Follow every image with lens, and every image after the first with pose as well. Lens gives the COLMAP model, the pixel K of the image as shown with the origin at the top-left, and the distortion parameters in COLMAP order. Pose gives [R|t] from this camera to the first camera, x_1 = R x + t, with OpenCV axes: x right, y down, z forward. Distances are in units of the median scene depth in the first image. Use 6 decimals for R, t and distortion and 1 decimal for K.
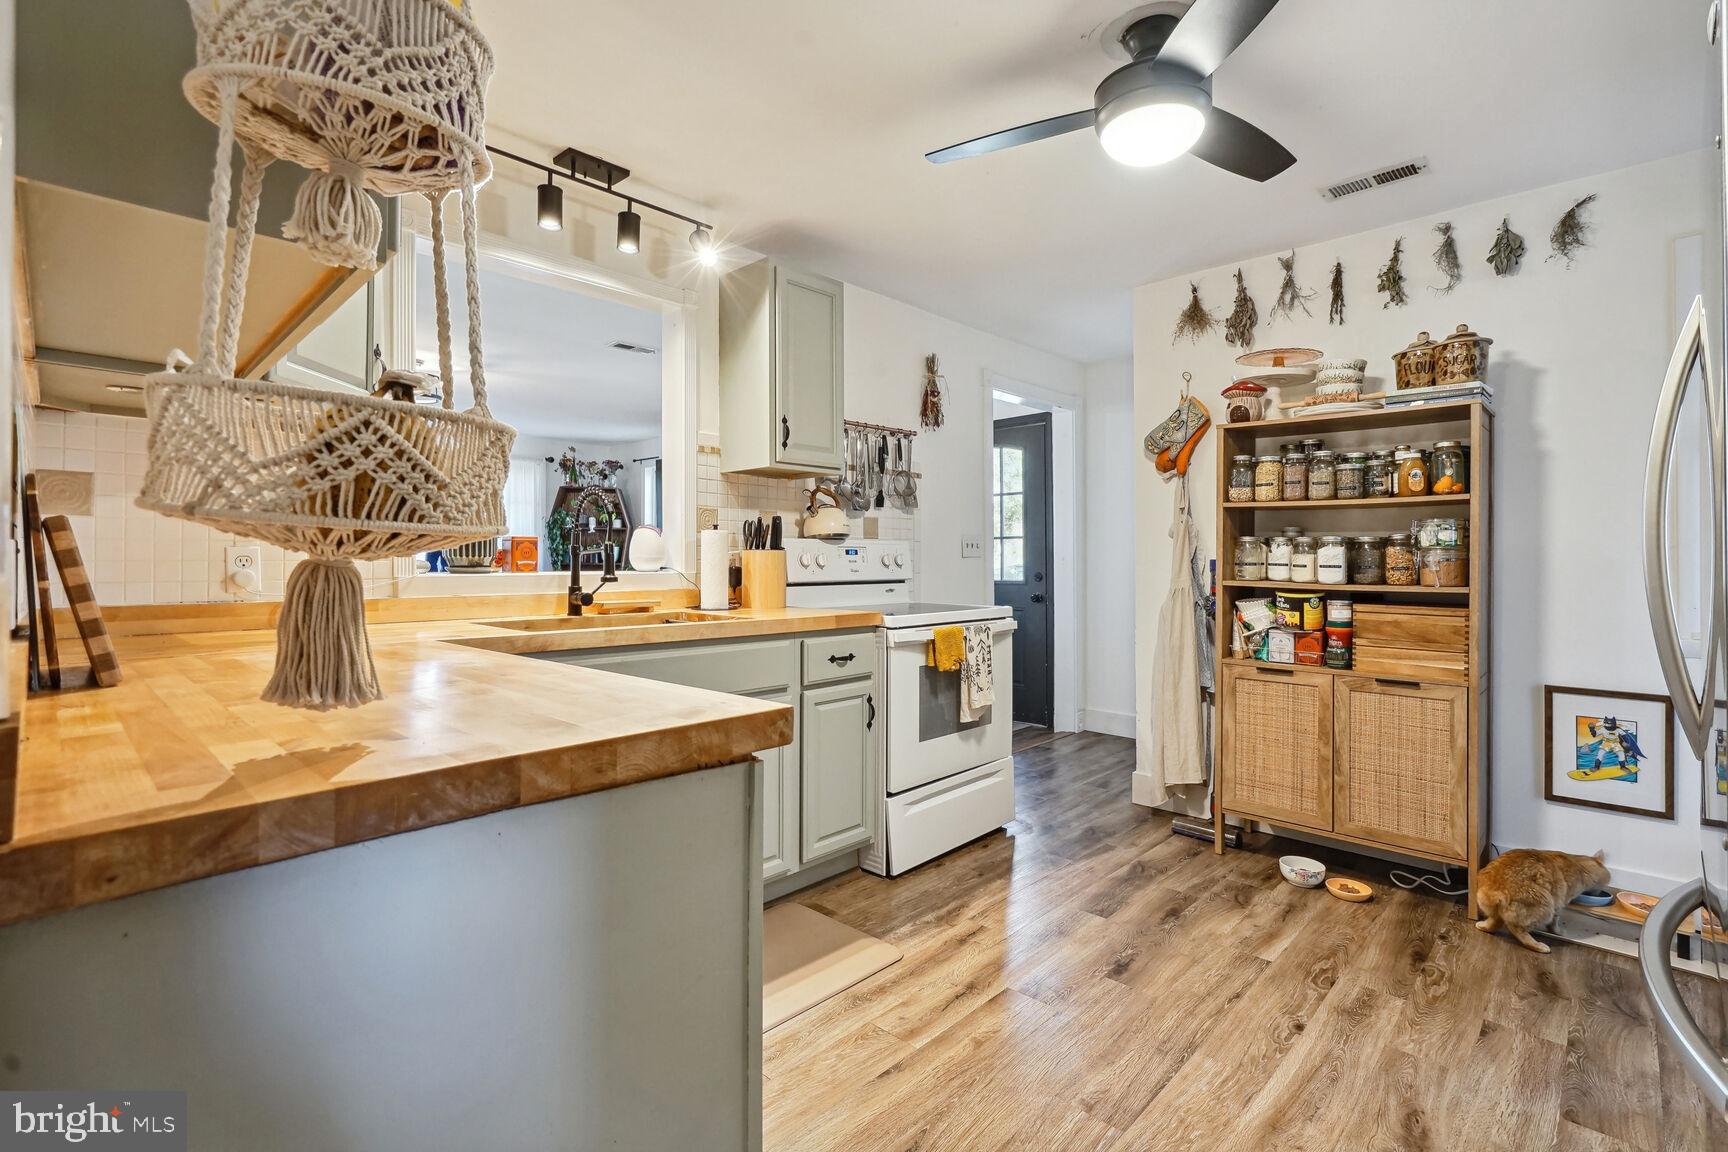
lens RADIAL K [[798.4, 0, 856.2], [0, 798.4, 557.6], [0, 0, 1]] dist [-0.004164, 0.000458]
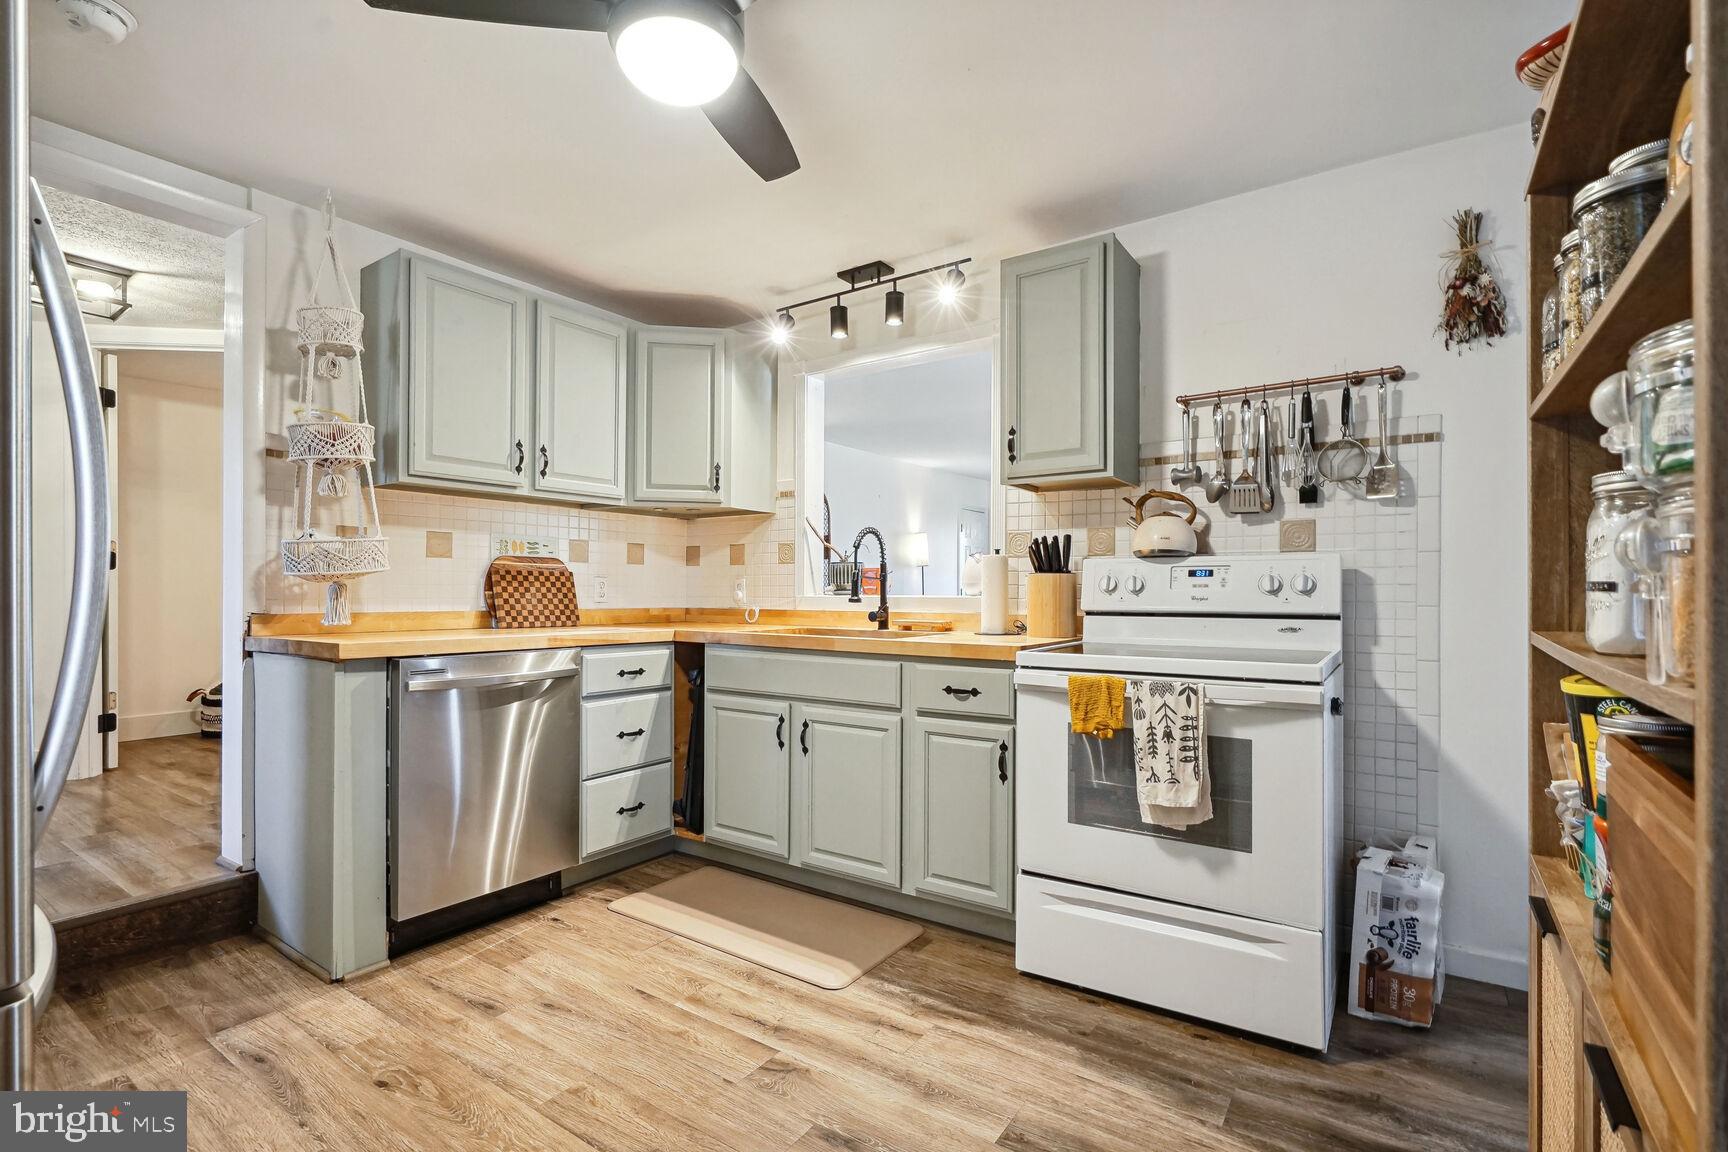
lens RADIAL K [[798.4, 0, 853.4], [0, 798.4, 591.0], [0, 0, 1]] dist [-0.004164, 0.000458]
pose [[0.159264, 0.001453, -0.987235, 0.894419], [0.002535, 0.999995, 0.001880, 0.010091], [0.987233, -0.002802, 0.159260, 0.762786]]
